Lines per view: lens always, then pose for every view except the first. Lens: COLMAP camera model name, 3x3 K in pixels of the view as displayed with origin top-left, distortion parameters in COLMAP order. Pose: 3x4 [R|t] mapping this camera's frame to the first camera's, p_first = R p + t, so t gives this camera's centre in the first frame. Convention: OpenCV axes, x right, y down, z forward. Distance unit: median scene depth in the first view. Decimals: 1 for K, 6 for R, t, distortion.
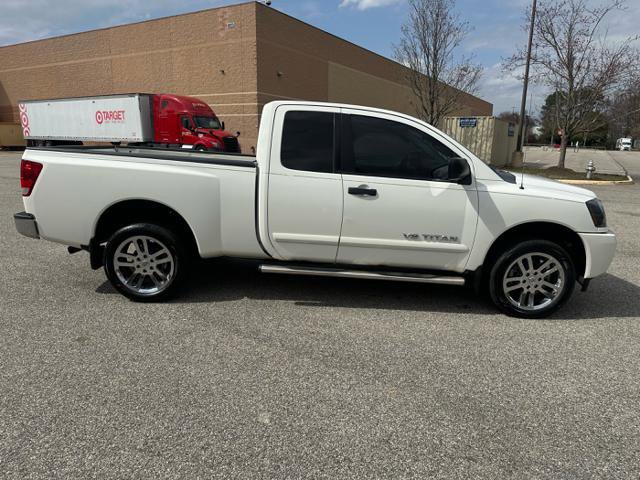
lens RADIAL K [[454.3, 0, 325.2], [0, 454.3, 238.7], [0, 0, 1]] dist [0.047784, -0.049519]
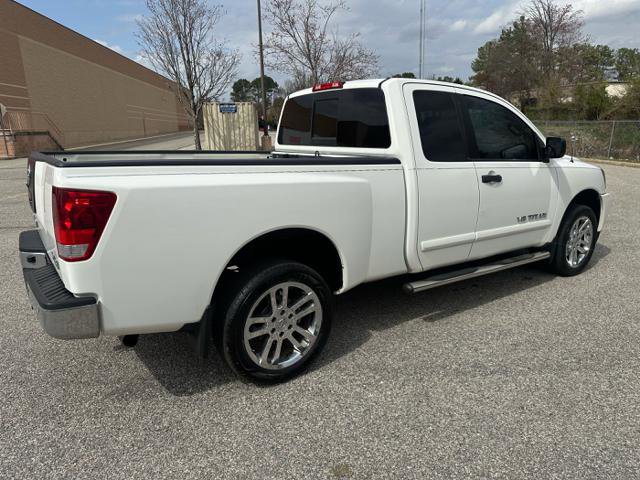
lens RADIAL K [[455.9, 0, 320.2], [0, 455.9, 233.0], [0, 0, 1]] dist [0.060627, -0.072603]
pose [[0.806883, -0.171803, 0.565175, -0.703834], [0.163780, 0.984327, 0.065395, -0.108638], [-0.567552, 0.039798, 0.822375, 0.422771]]
